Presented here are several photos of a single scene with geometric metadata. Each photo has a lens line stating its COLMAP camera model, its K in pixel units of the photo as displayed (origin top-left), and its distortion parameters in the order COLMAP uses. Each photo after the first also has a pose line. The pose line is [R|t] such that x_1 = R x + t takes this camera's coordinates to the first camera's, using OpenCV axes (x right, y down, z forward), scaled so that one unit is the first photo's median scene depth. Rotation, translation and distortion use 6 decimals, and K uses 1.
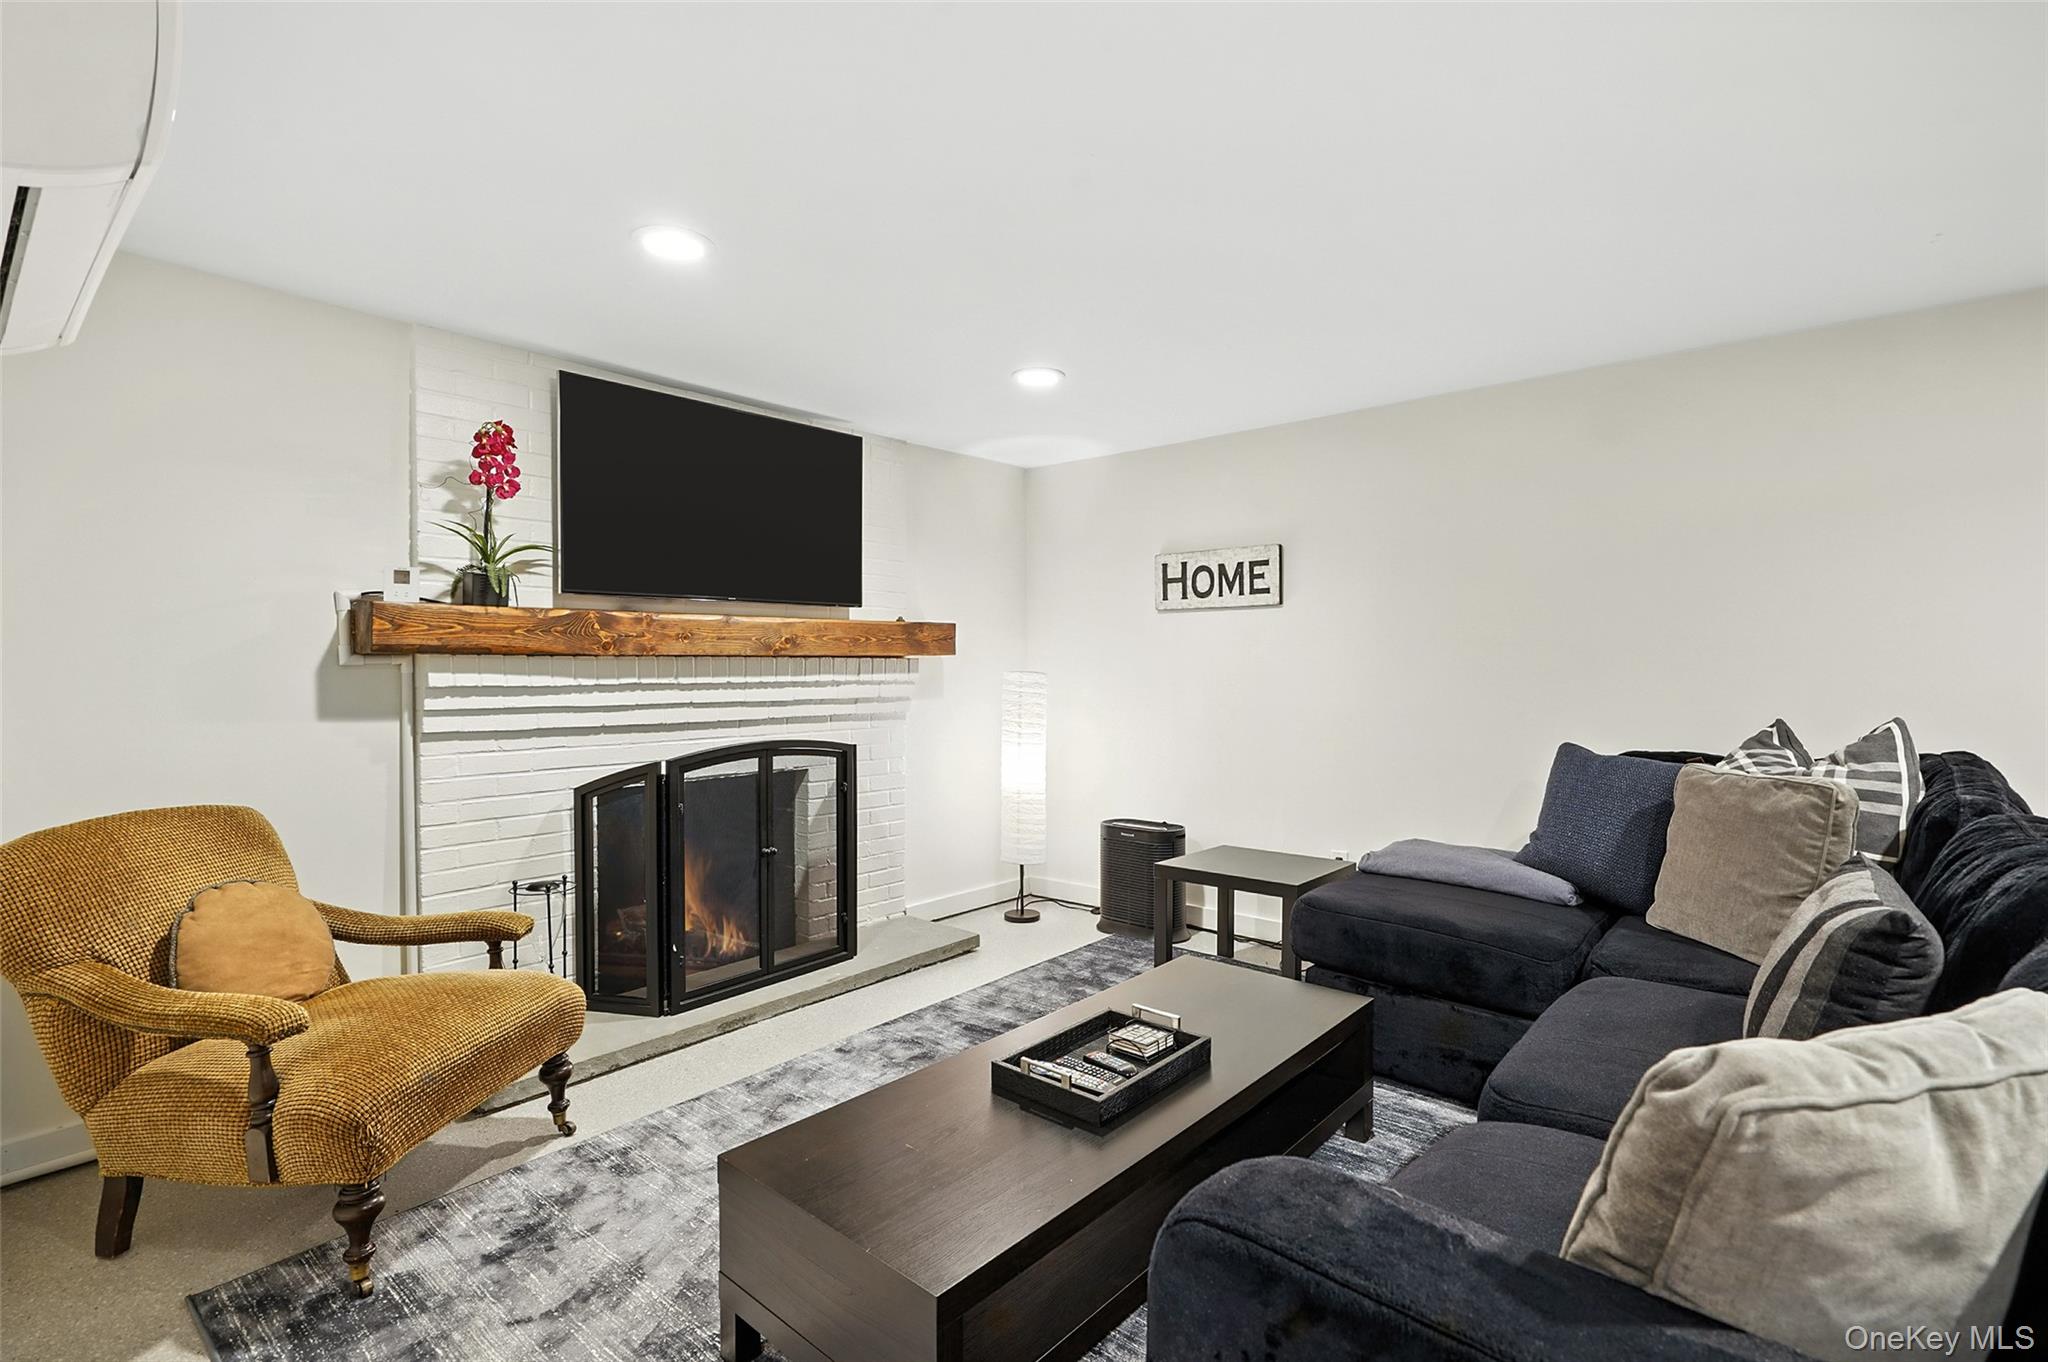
lens RADIAL K [[937.0, 0, 1023.1], [0, 937.0, 686.3], [0, 0, 1]] dist [0.004318, 0.000221]
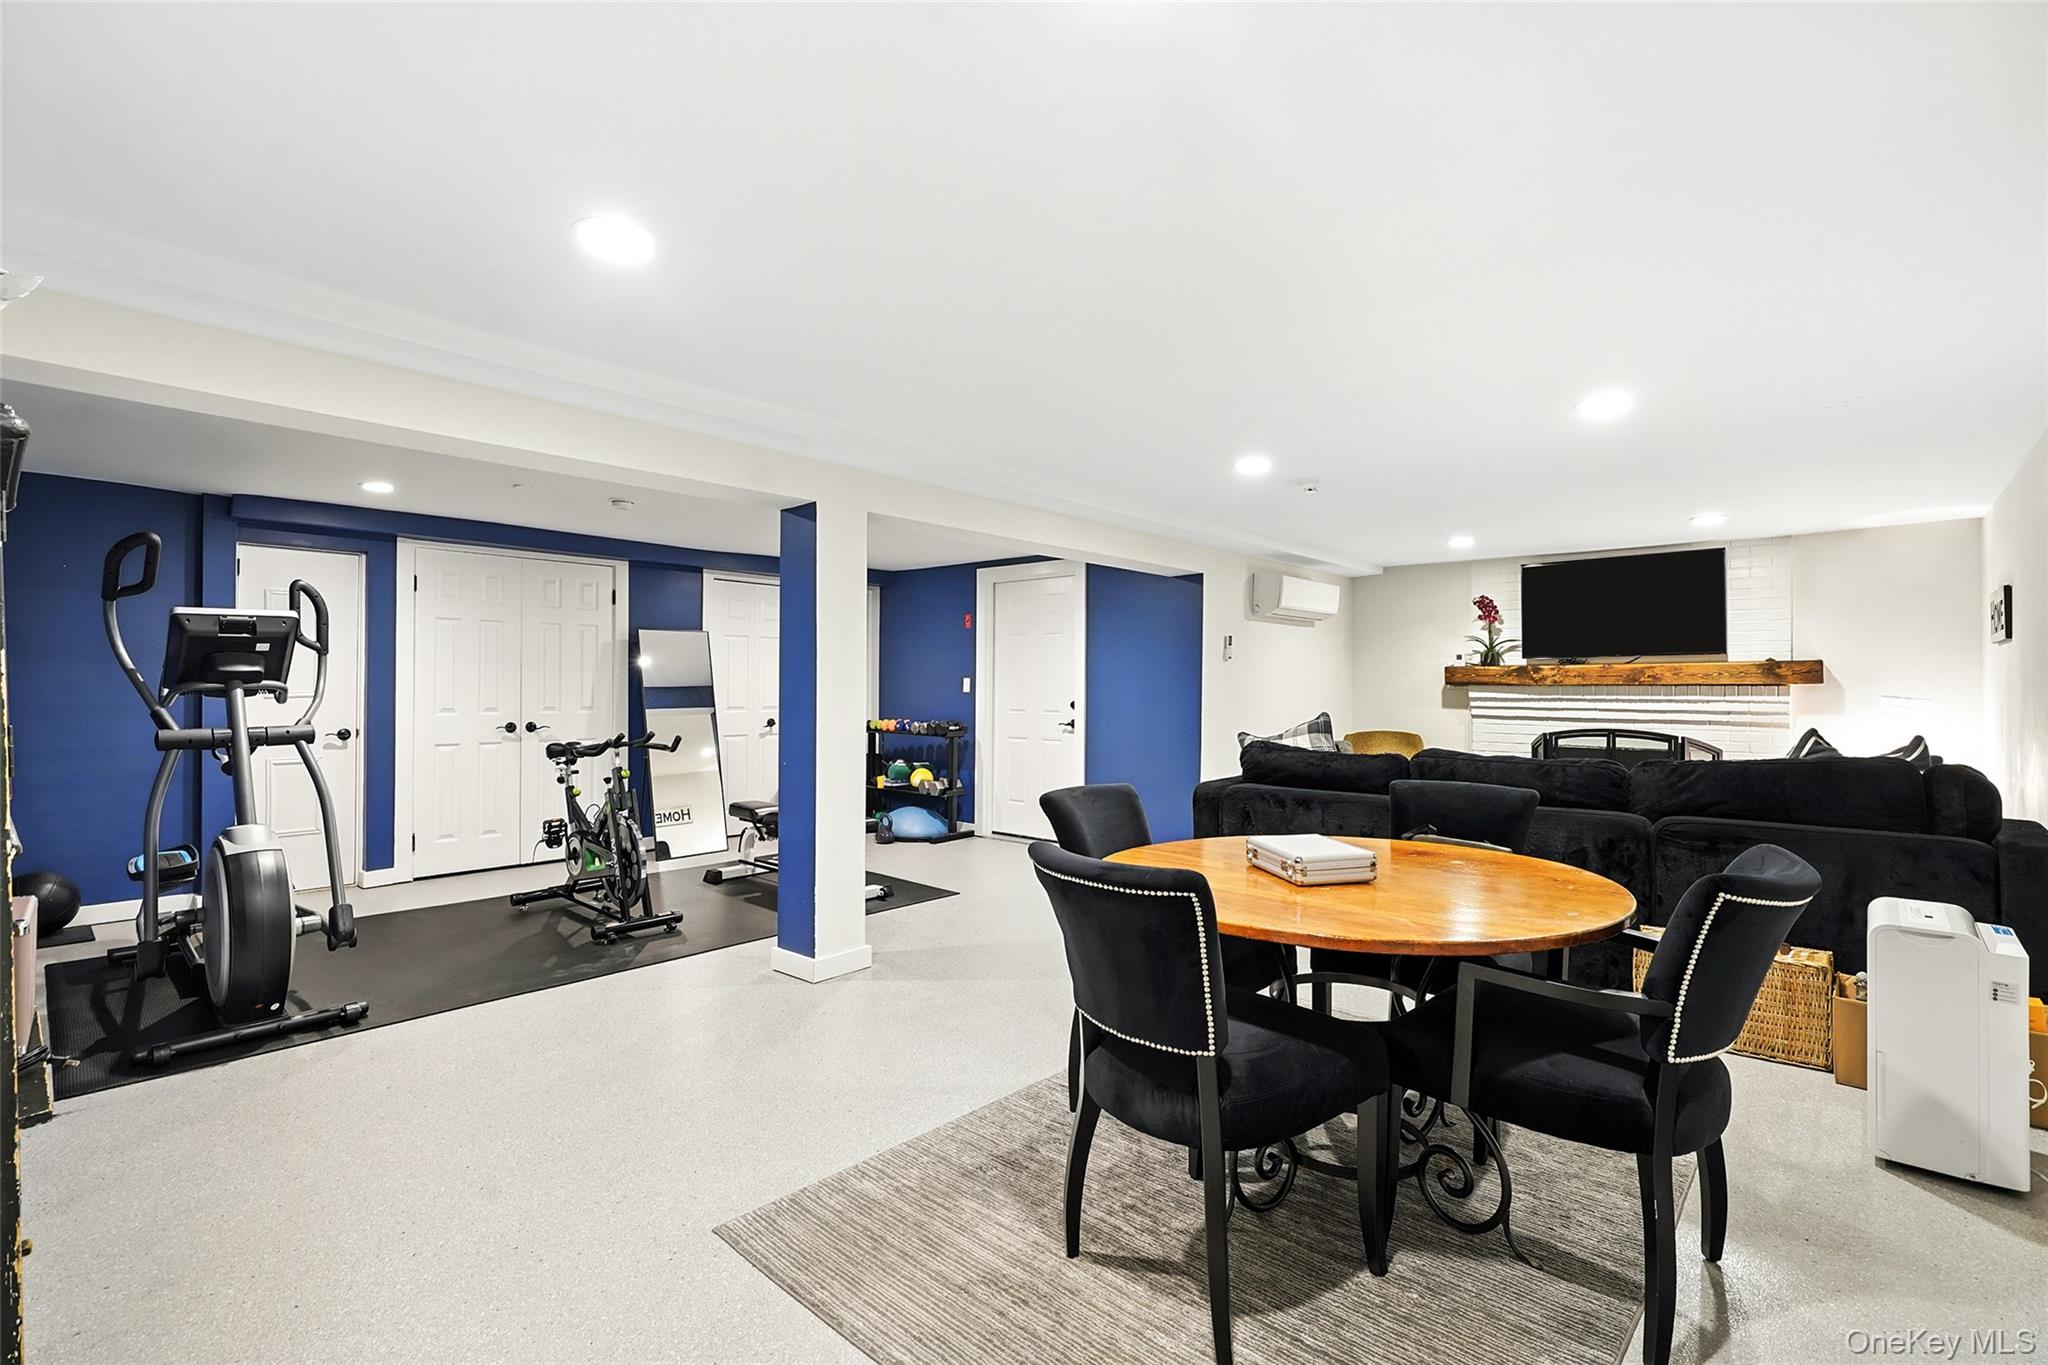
lens RADIAL K [[937.0, 0, 1021.5], [0, 937.0, 680.6], [0, 0, 1]] dist [0.004318, 0.000221]
pose [[-0.025692, 0.003046, -0.999665, 1.843850], [-0.018417, 0.999824, 0.003520, -0.029644], [0.999500, 0.018501, -0.025632, -0.183557]]
